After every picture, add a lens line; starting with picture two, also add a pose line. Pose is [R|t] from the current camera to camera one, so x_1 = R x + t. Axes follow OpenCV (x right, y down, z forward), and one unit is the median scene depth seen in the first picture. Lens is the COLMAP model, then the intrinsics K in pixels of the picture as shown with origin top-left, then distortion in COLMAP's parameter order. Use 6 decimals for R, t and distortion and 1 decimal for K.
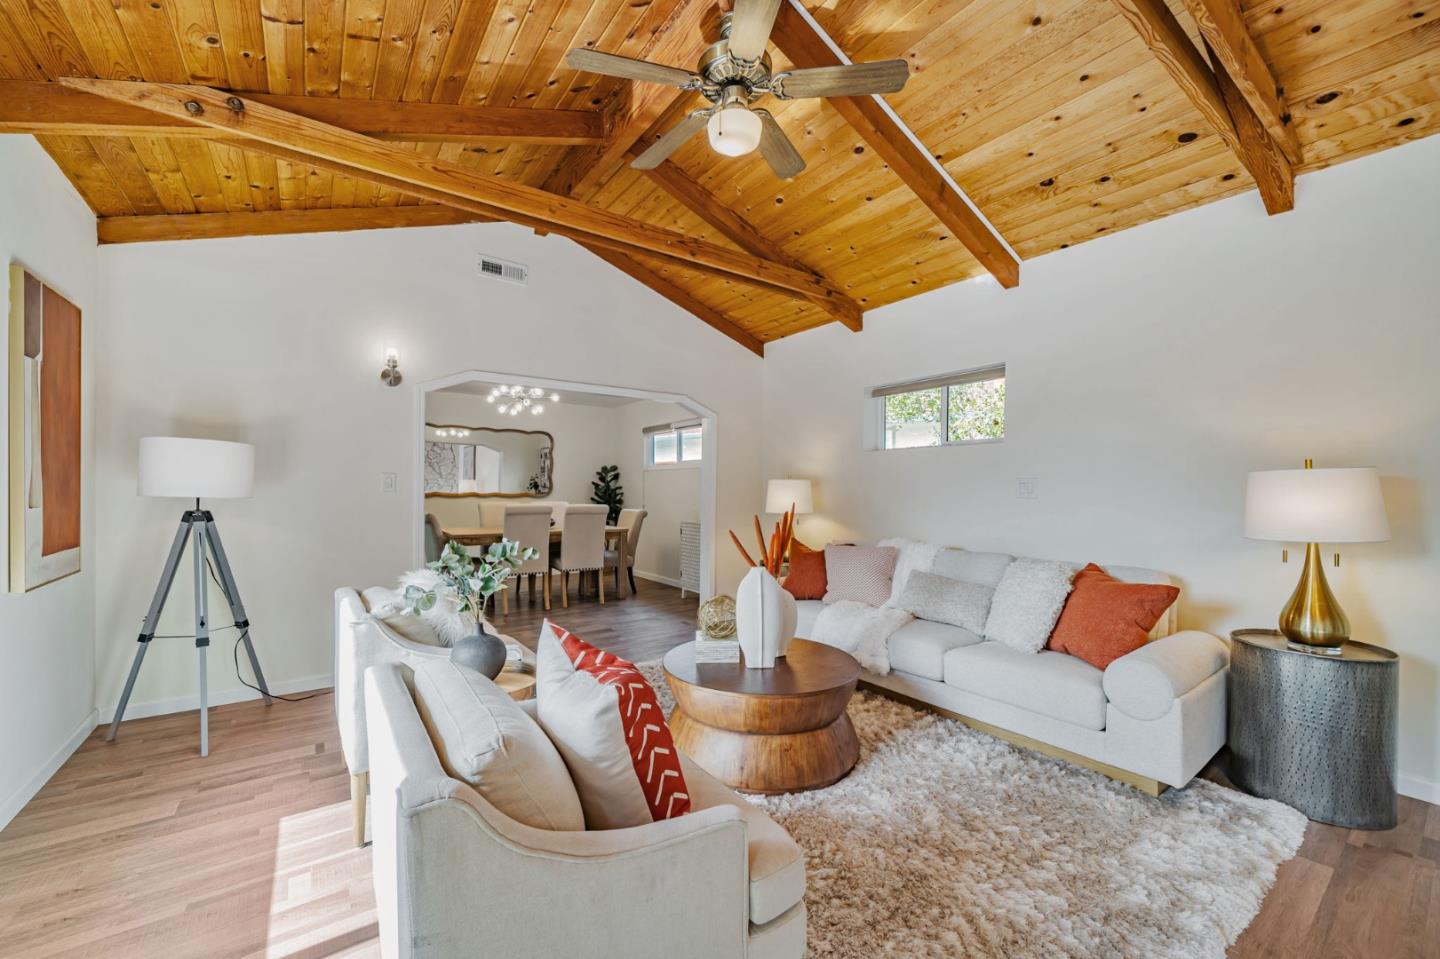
lens RADIAL K [[554.6, 0, 709.9], [0, 554.6, 494.3], [0, 0, 1]] dist [-0.000471, 0.000137]
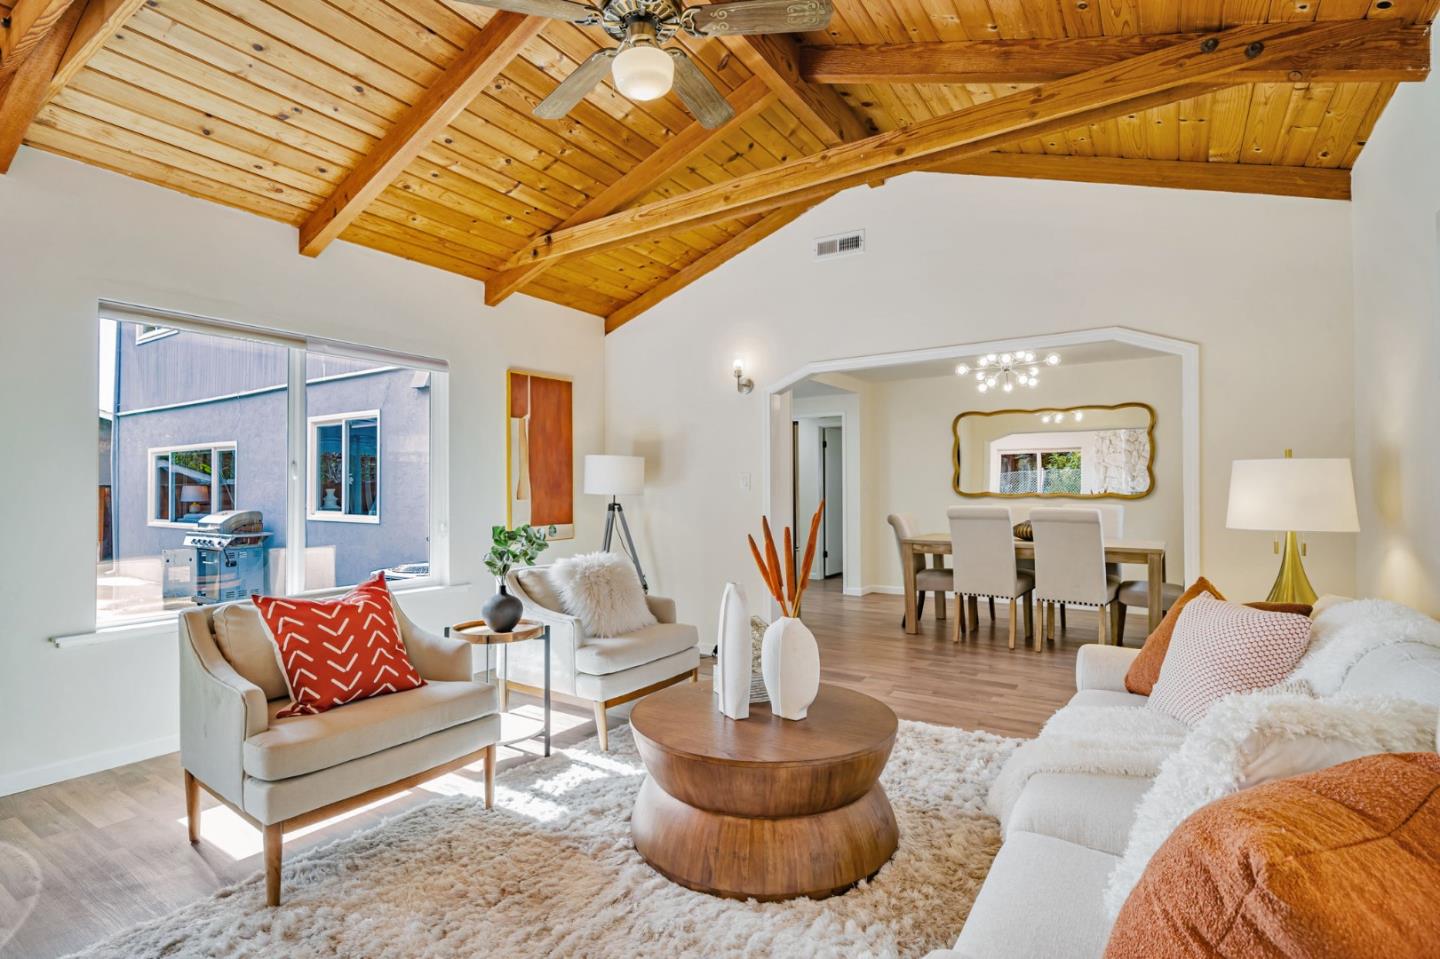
lens RADIAL K [[694.3, 0, 714.5], [0, 694.3, 476.4], [0, 0, 1]] dist [-0.000809, 0.000260]
pose [[0.365065, -0.023397, -0.930688, 0.598345], [-0.002149, 0.999660, -0.025974, 0.003512], [0.930979, 0.011482, 0.364891, 0.397982]]
